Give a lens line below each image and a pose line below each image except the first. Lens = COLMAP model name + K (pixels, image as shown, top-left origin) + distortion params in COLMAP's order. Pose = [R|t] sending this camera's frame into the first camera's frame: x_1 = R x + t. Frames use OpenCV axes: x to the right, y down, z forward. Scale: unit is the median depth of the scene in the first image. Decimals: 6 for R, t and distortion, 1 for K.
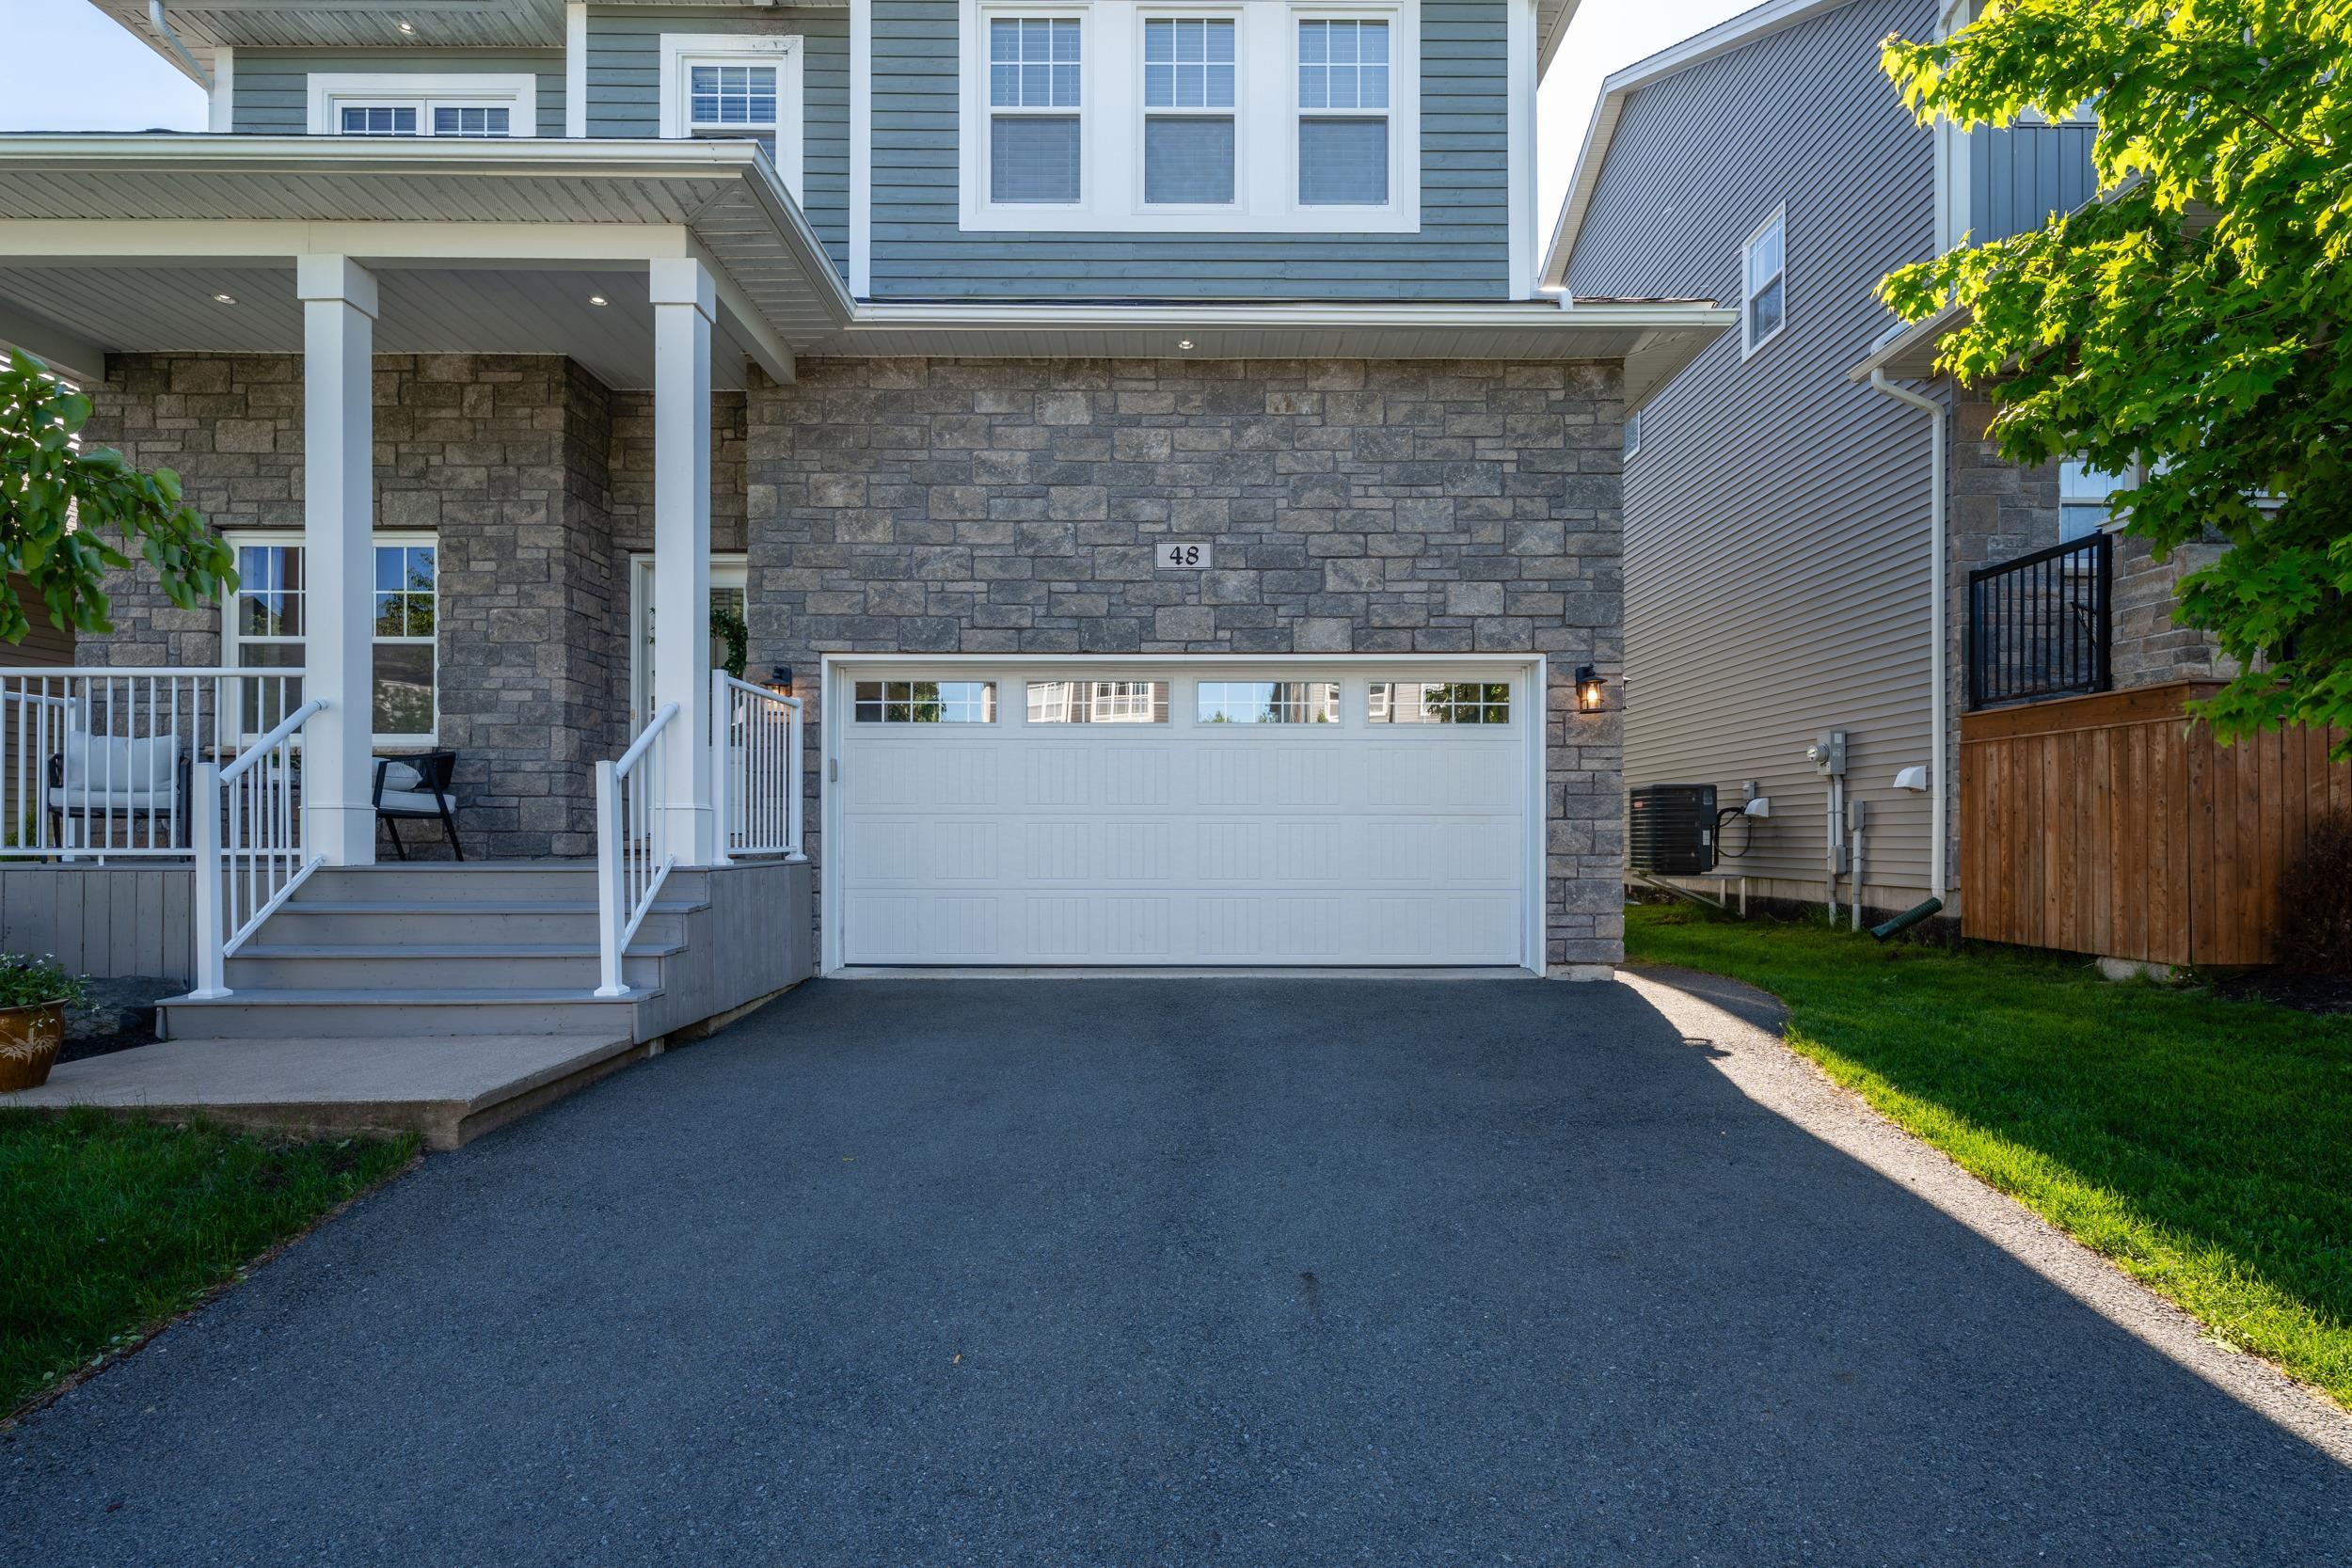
lens RADIAL K [[1042.9, 0, 1146.1], [0, 1042.9, 817.4], [0, 0, 1]] dist [0.000172, 0.000658]
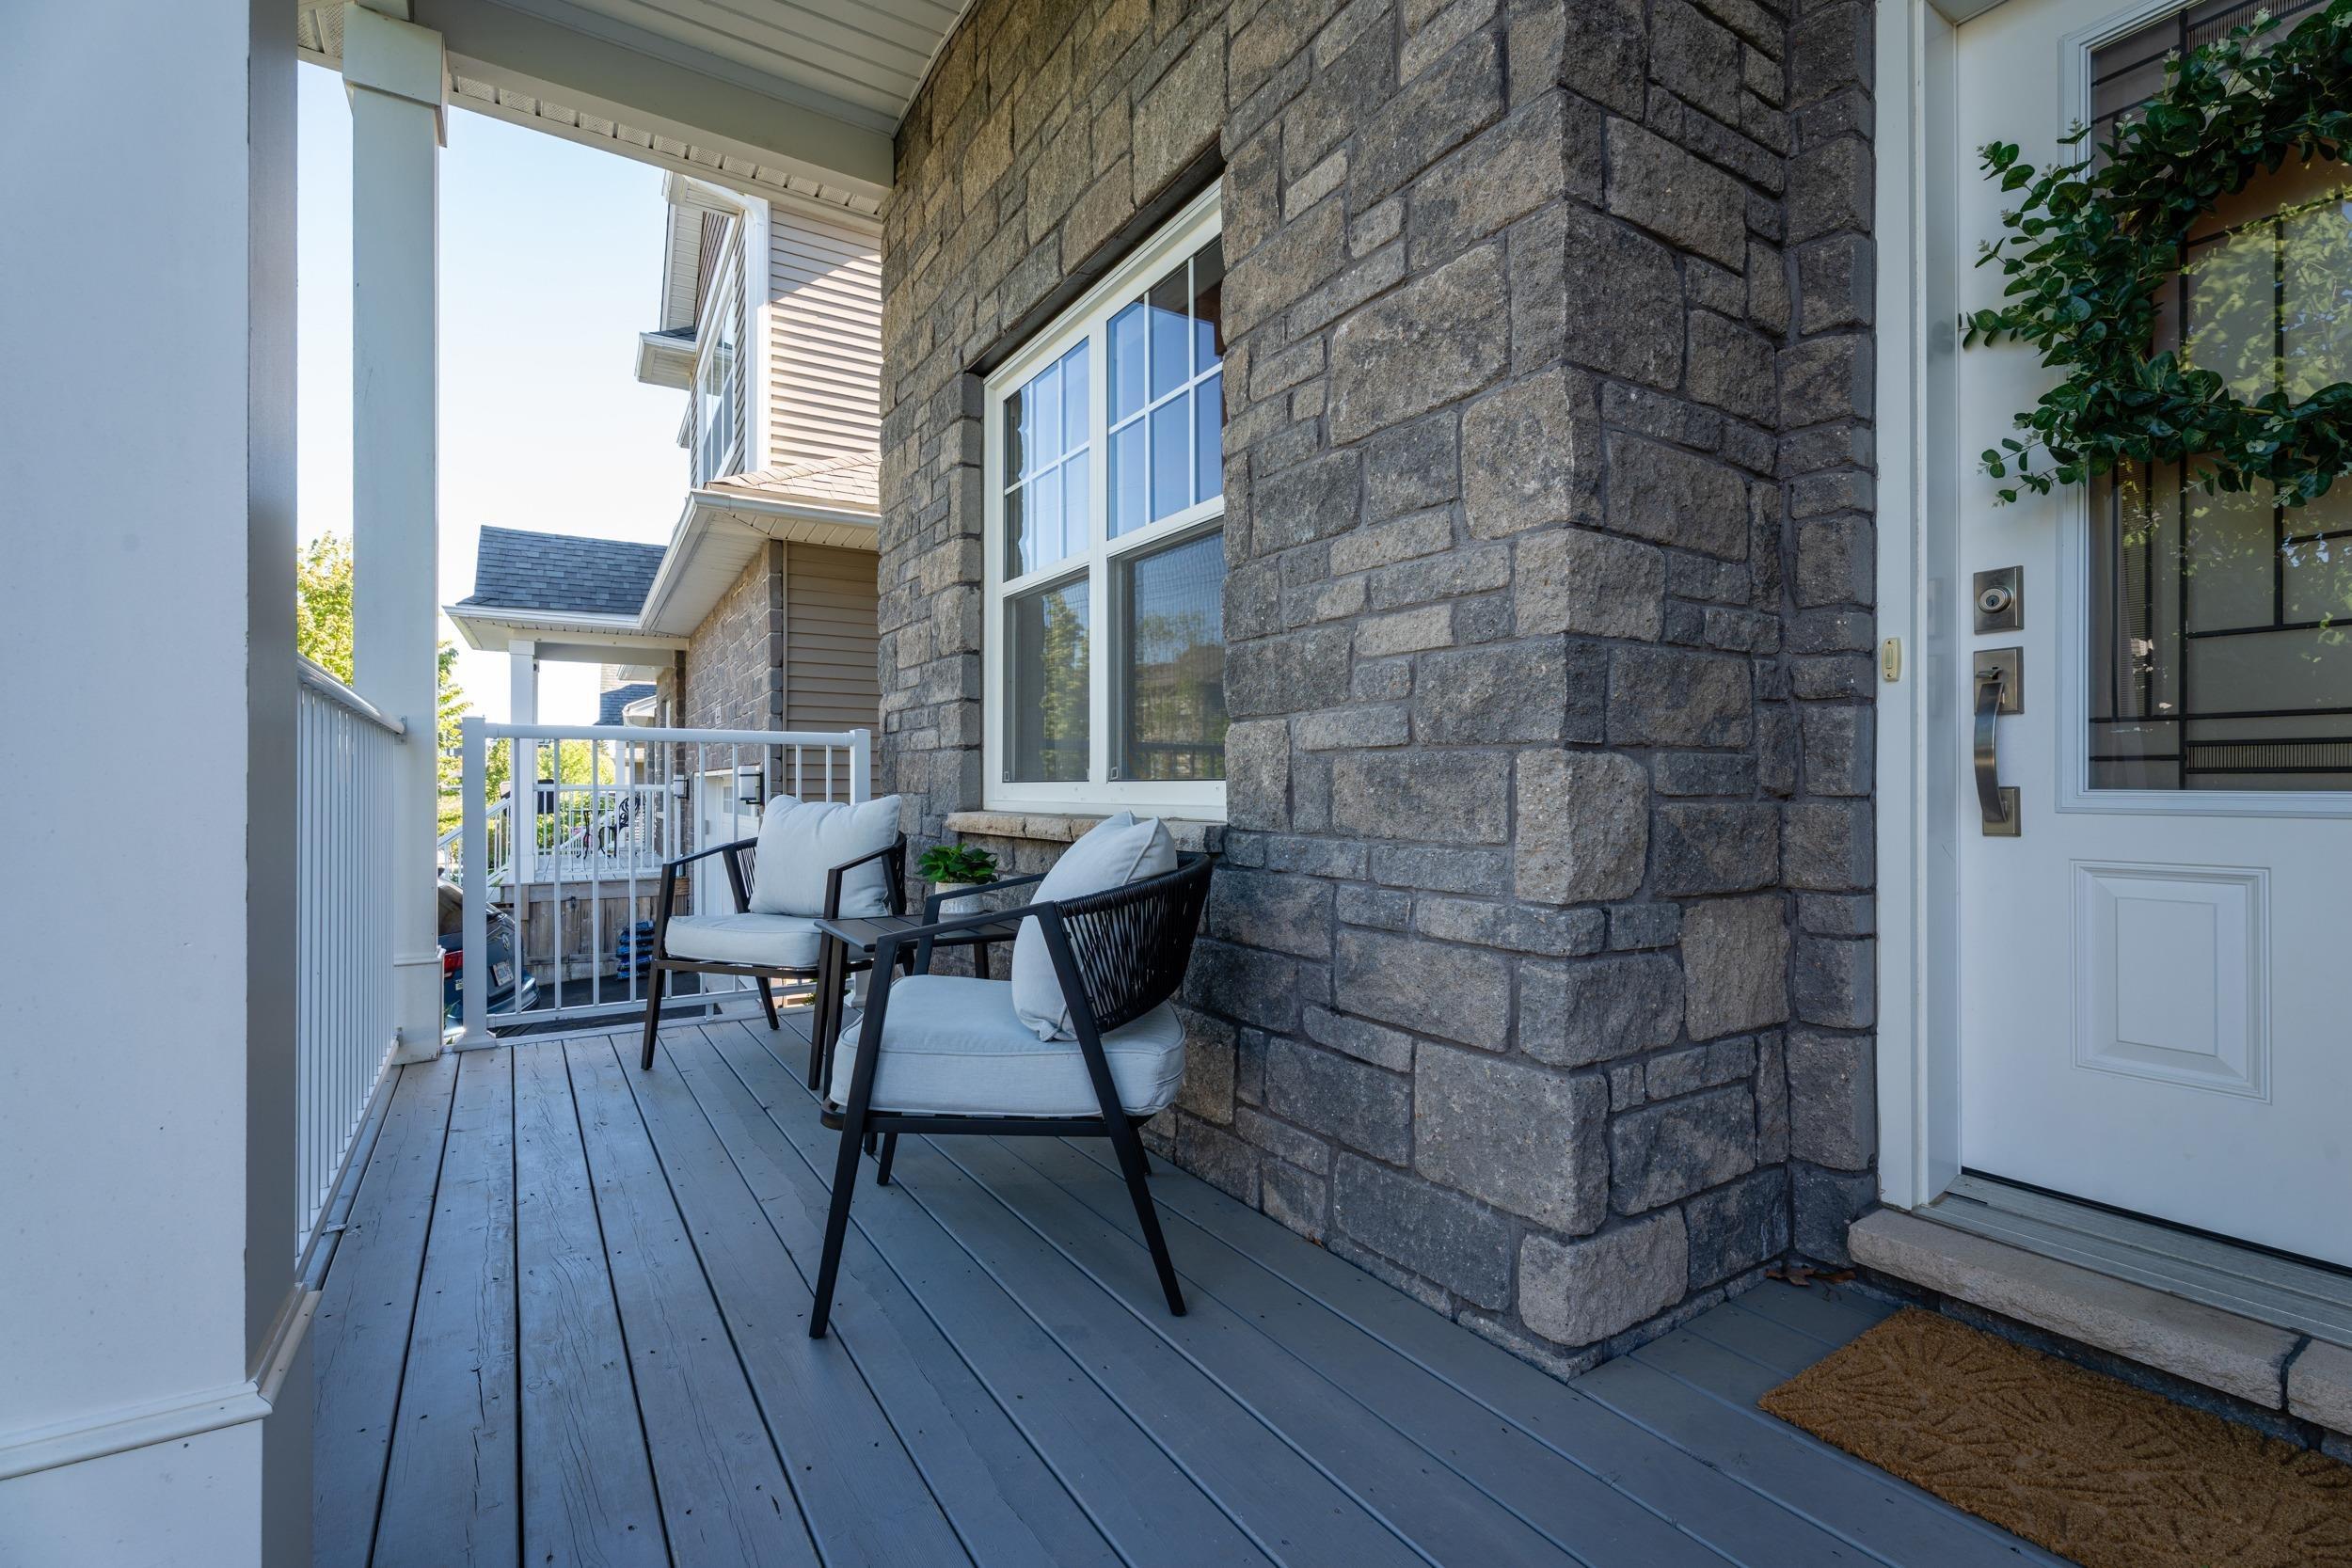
lens RADIAL K [[1042.9, 0, 1171.8], [0, 1042.9, 784.4], [0, 0, 1]] dist [0.000172, 0.000658]
pose [[0.528443, -0.005156, -0.848953, -0.418641], [0.003842, 0.999986, -0.003682, -0.079098], [0.848960, -0.001316, 0.528455, 0.818716]]
